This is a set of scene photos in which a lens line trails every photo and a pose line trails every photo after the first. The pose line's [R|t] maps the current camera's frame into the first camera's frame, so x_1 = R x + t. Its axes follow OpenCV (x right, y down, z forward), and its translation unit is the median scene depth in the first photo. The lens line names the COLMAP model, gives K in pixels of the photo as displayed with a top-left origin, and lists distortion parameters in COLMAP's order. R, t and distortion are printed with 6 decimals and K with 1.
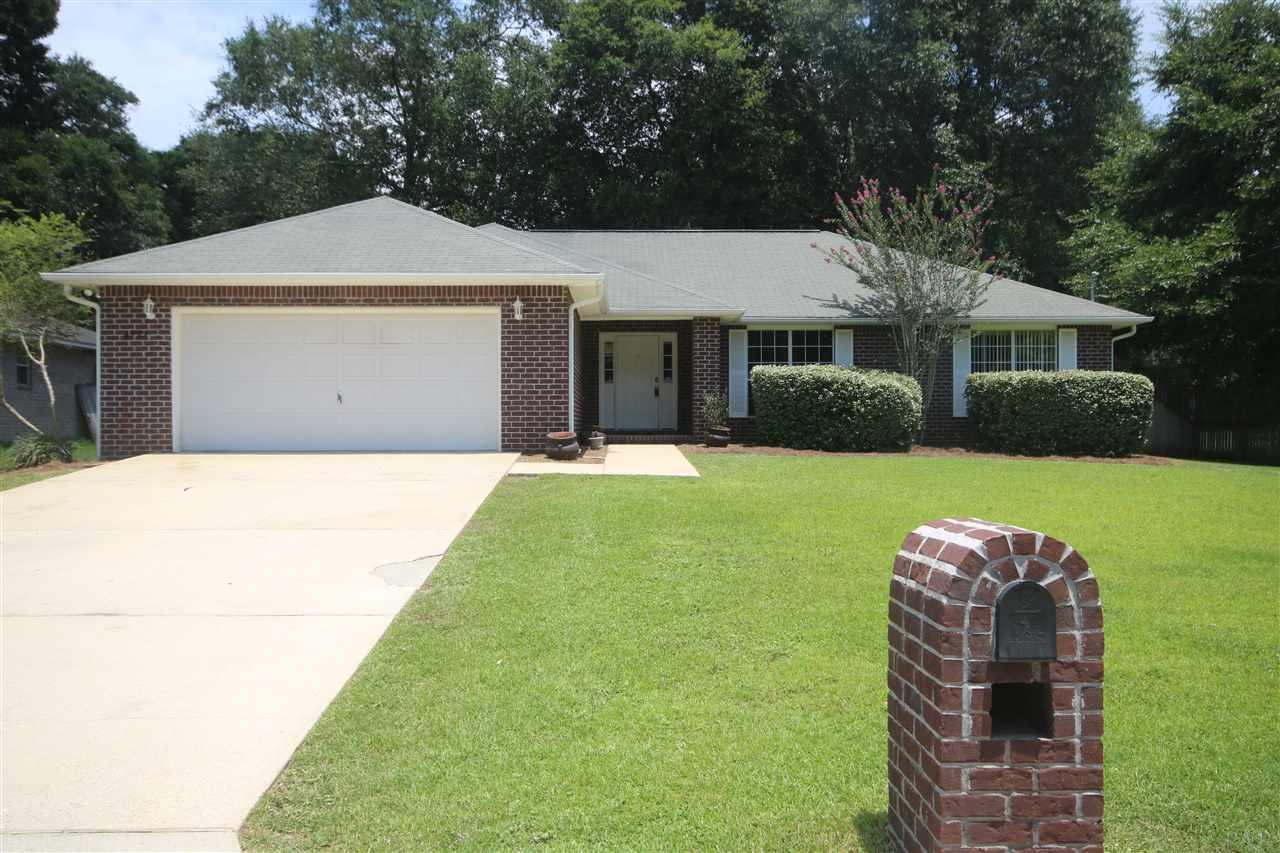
lens RADIAL K [[1101.1, 0, 640.0], [0, 1101.1, 426.5], [0, 0, 1]] dist [-0.003313, 0.062926]
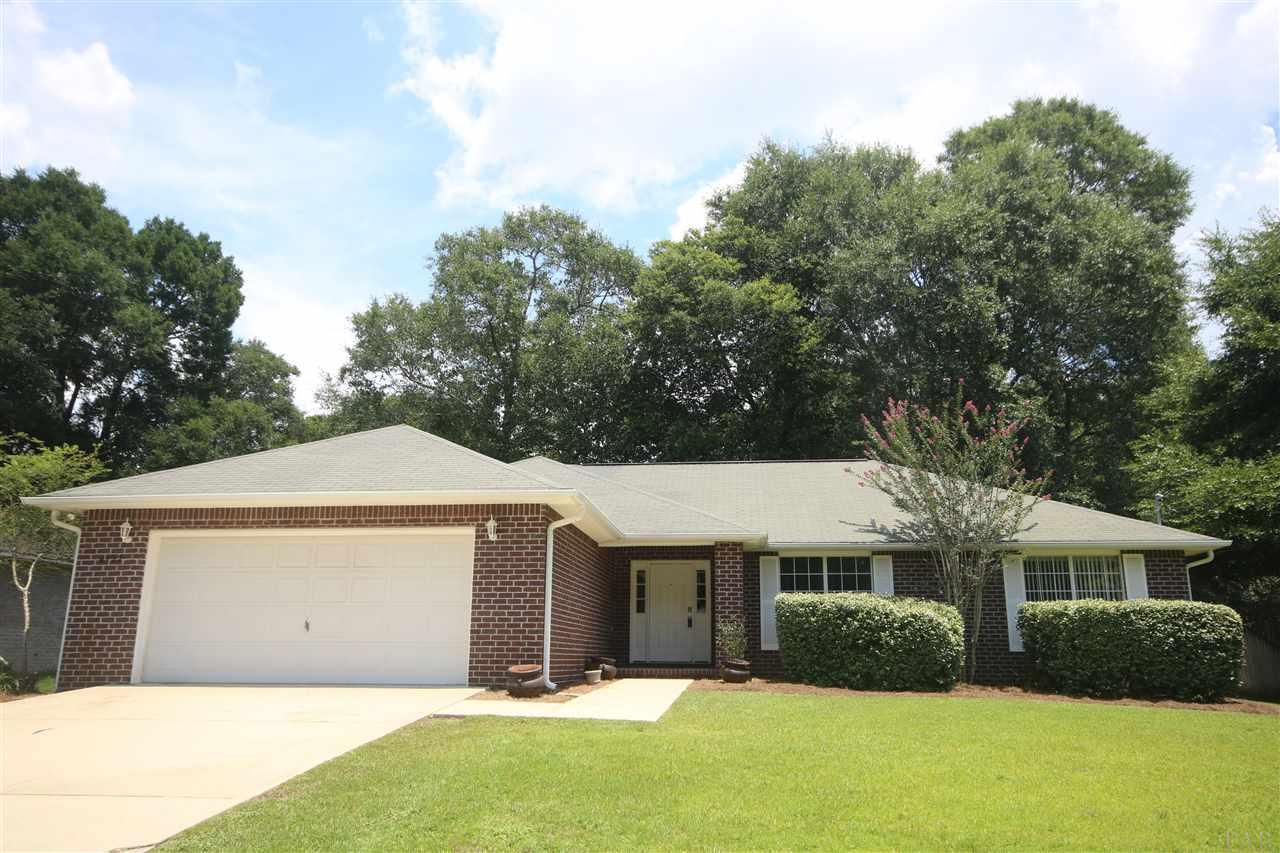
lens RADIAL K [[961.8, 0, 640.0], [0, 961.8, 426.5], [0, 0, 1]] dist [-0.008771, 0.058357]
pose [[0.991604, -0.022081, -0.127411, 0.092761], [-0.008394, 0.972243, -0.233822, -0.000990], [0.129037, 0.232929, 0.963895, 0.160845]]
